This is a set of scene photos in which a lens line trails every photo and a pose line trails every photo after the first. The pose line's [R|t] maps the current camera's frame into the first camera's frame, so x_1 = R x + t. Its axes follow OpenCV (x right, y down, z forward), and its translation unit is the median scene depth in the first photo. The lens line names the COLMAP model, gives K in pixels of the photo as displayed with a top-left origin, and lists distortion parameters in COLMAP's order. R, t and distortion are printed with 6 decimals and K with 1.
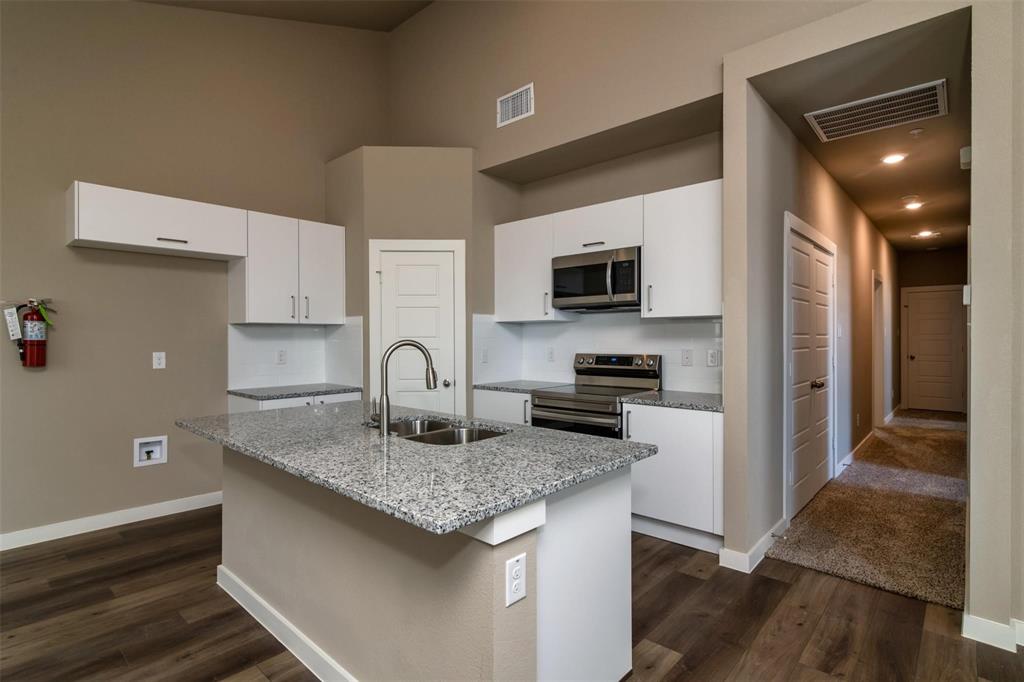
lens RADIAL K [[515.0, 0, 509.9], [0, 515.0, 341.9], [0, 0, 1]] dist [-0.006659, 0.001094]
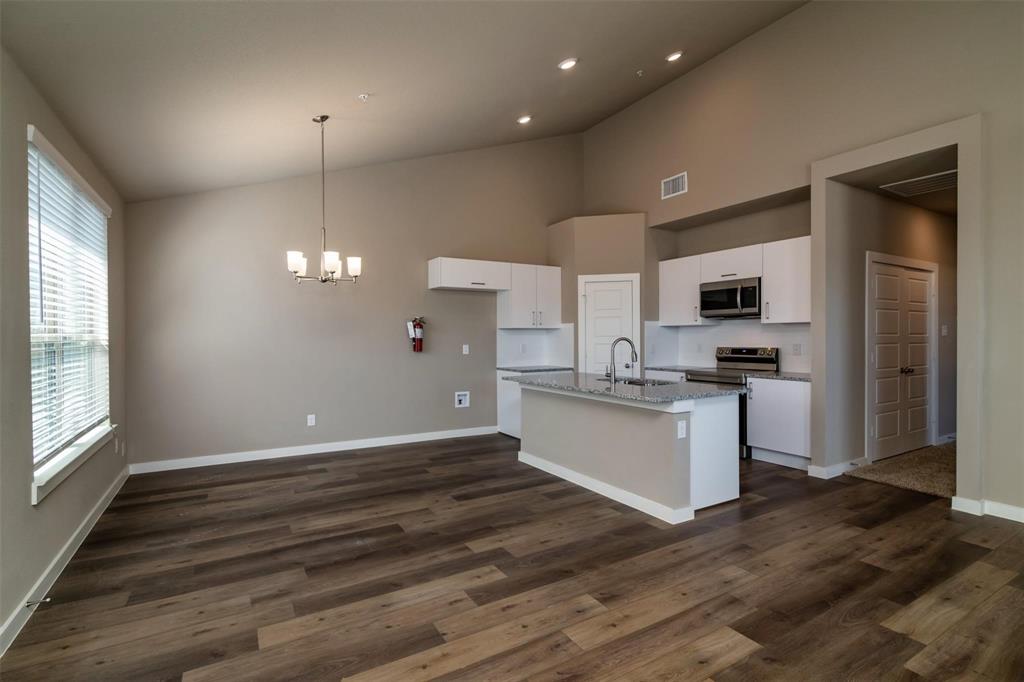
lens RADIAL K [[484.8, 0, 506.0], [0, 484.8, 341.8], [0, 0, 1]] dist [-0.018130, 0.001545]
pose [[0.953517, 0.001121, -0.301337, -0.036946], [-0.000517, 0.999998, 0.002085, 0.005727], [0.301339, -0.001832, 0.953515, -0.586134]]
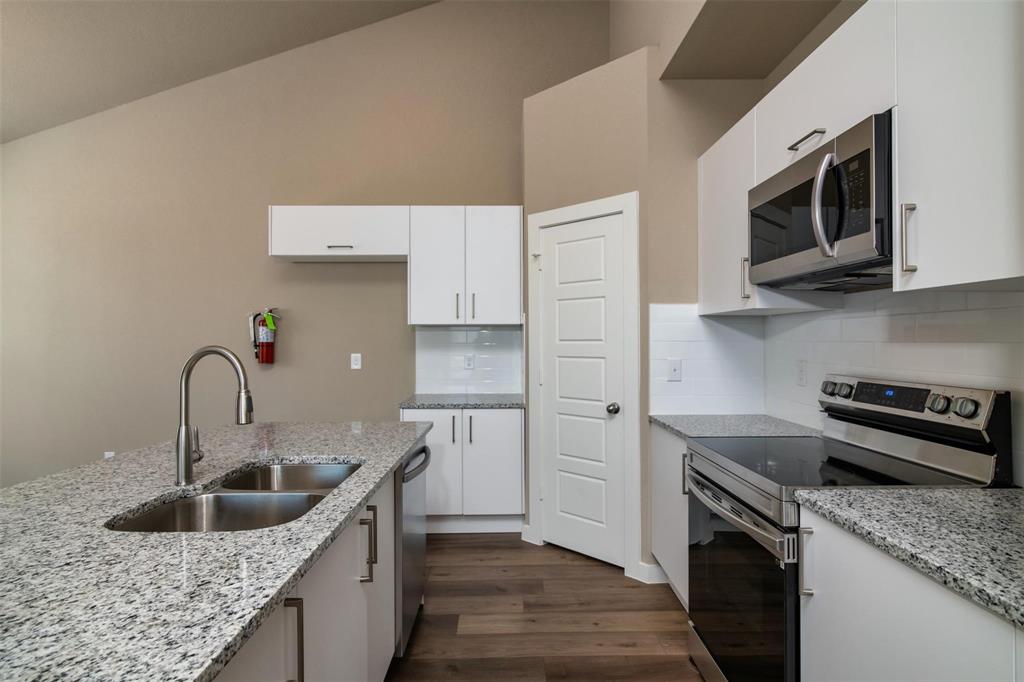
lens RADIAL K [[515.0, 0, 518.0], [0, 515.0, 339.0], [0, 0, 1]] dist [-0.006659, 0.001094]
pose [[0.691188, 0.001975, -0.722673, 0.327757], [-0.007118, 0.999966, -0.004076, -0.008455], [0.722640, 0.007961, 0.691179, 0.510390]]
